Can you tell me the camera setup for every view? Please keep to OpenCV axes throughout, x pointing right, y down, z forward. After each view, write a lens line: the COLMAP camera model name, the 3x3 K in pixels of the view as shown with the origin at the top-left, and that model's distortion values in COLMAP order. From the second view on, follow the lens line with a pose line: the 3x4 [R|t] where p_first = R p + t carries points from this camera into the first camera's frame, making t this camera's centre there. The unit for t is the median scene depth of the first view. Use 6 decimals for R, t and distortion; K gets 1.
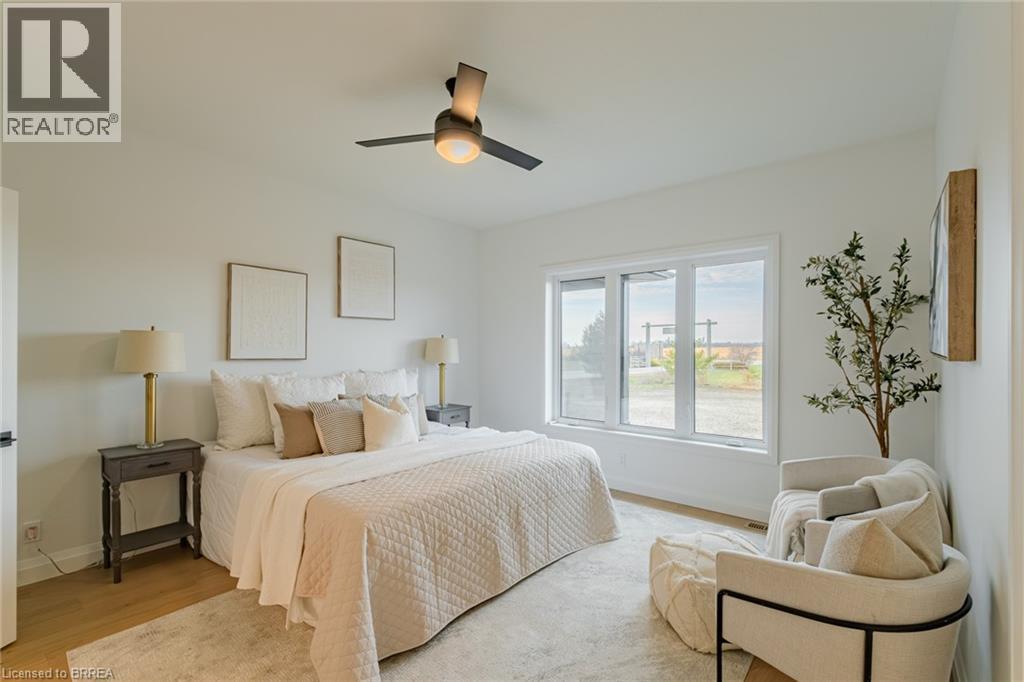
lens RADIAL K [[442.2, 0, 517.3], [0, 442.2, 350.2], [0, 0, 1]] dist [0.003922, 0.000121]
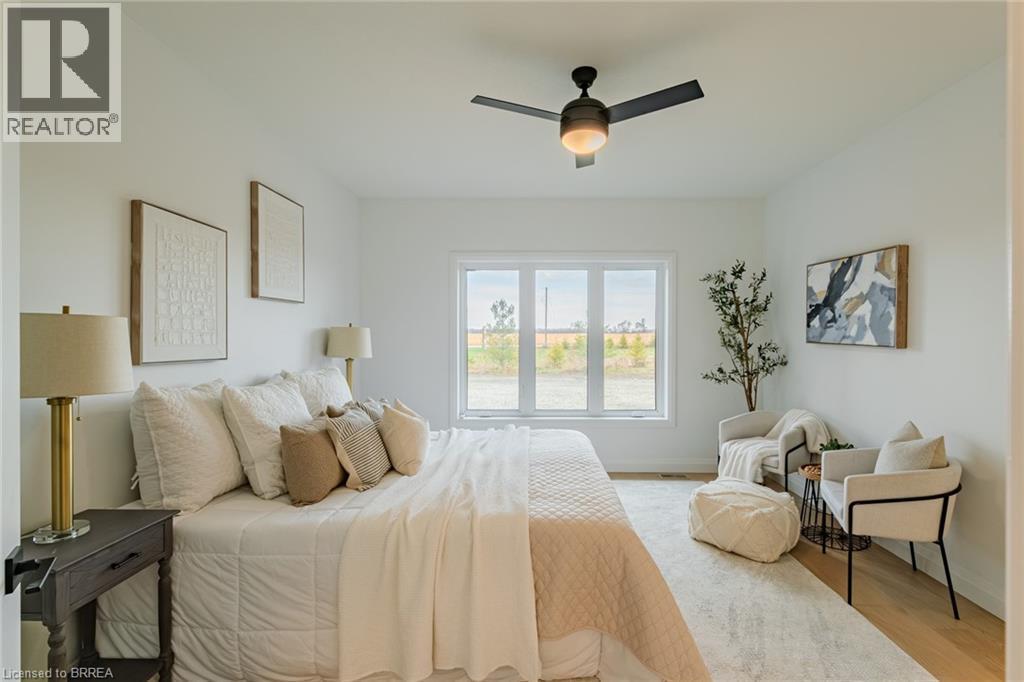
lens RADIAL K [[455.8, 0, 523.9], [0, 455.8, 337.1], [0, 0, 1]] dist [0.003197, -0.000303]
pose [[0.791543, -0.004219, 0.611099, -0.615081], [0.004538, 0.999989, 0.001025, -0.012745], [-0.611097, 0.001962, 0.791554, 0.202670]]
